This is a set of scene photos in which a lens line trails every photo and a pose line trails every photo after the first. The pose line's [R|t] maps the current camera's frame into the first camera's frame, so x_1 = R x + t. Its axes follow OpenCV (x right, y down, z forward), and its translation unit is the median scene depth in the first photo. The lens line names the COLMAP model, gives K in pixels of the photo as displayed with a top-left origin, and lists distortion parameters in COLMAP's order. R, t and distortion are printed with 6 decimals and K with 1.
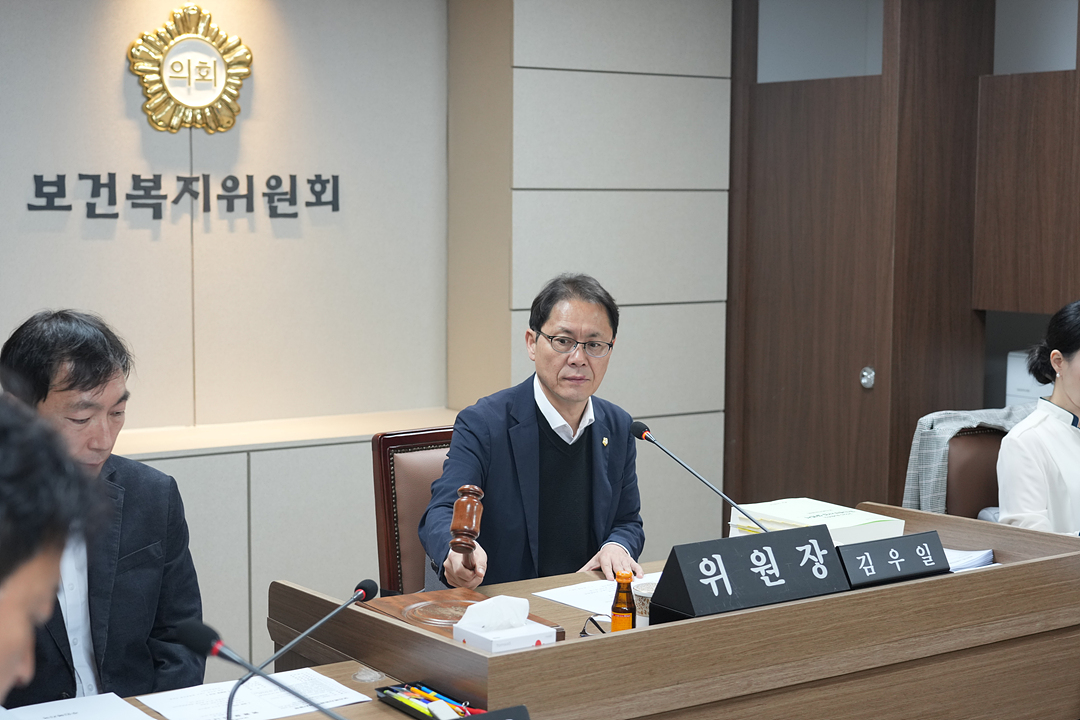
lens RADIAL K [[1718.0, 0, 540.0], [0, 1718.0, 360.0], [0, 0, 1]] dist [0.003134, 0.048255]
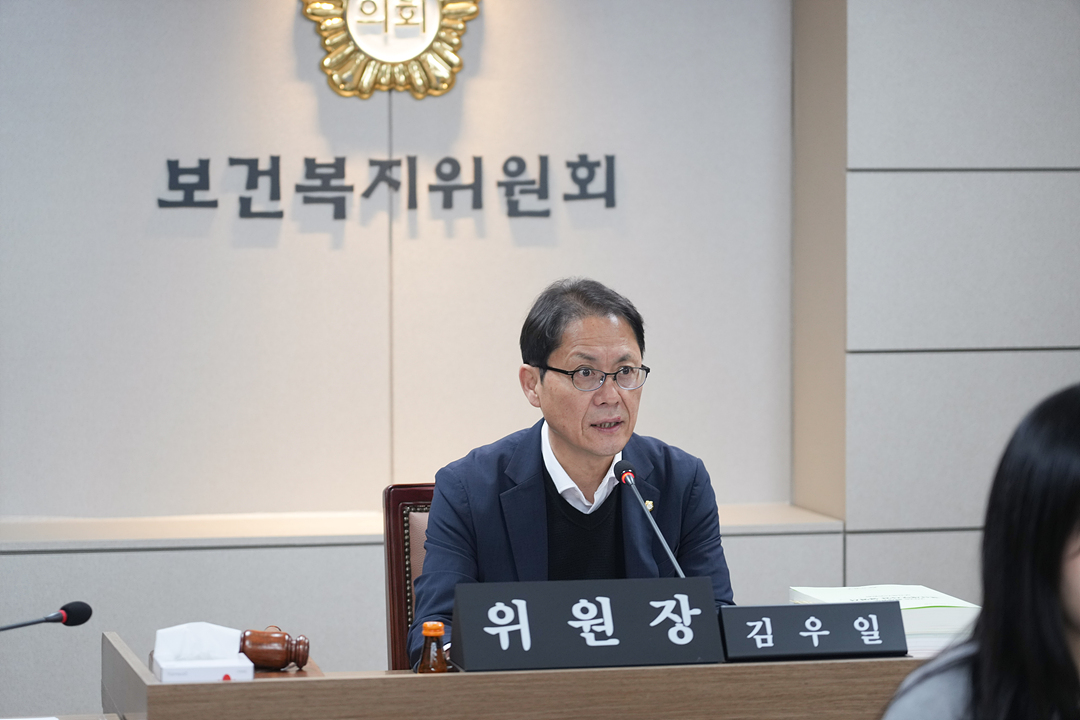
lens RADIAL K [[3208.4, 0, 540.0], [0, 3208.4, 360.0], [0, 0, 1]] dist [0.013441, -0.293061]
pose [[0.922516, 0.005214, -0.385923, 0.371229], [-0.027118, 0.998313, -0.051338, 0.042988], [0.385005, 0.057825, 0.921101, -0.195902]]
